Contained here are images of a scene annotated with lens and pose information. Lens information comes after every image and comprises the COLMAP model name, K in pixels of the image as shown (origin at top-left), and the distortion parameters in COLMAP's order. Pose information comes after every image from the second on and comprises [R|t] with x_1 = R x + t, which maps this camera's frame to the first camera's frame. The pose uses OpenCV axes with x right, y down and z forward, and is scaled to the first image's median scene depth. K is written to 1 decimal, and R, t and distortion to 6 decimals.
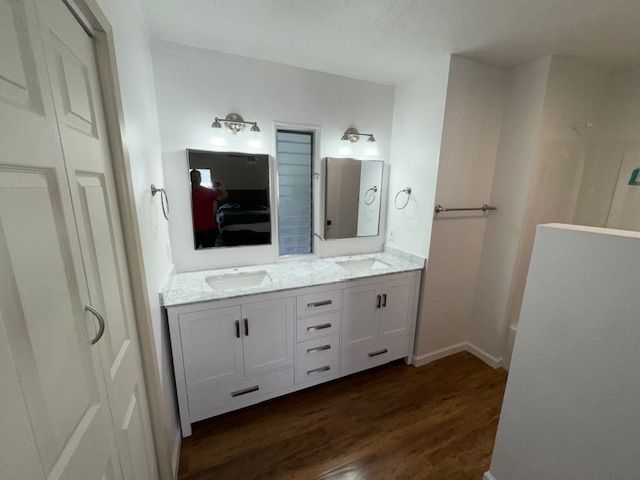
lens RADIAL K [[256.1, 0, 321.6], [0, 256.1, 242.1], [0, 0, 1]] dist [-0.000103, -0.000860]
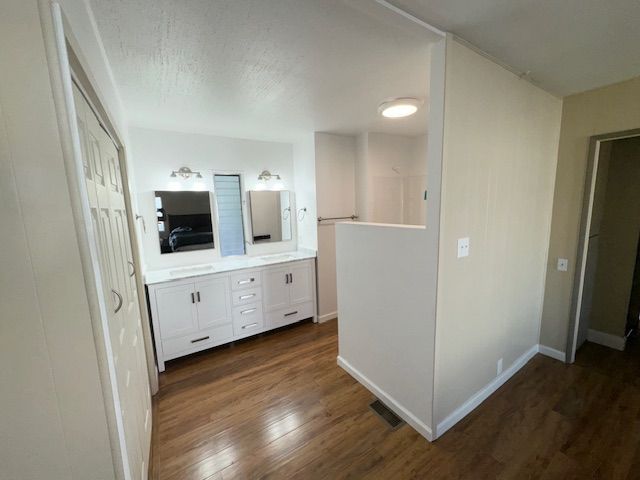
lens RADIAL K [[256.1, 0, 321.5], [0, 256.1, 241.9], [0, 0, 1]] dist [-0.000103, -0.000860]
pose [[0.984926, -0.069424, 0.158435, 0.187564], [0.081233, 0.994282, -0.069311, 0.124739], [-0.152717, 0.081137, 0.984934, -0.584327]]
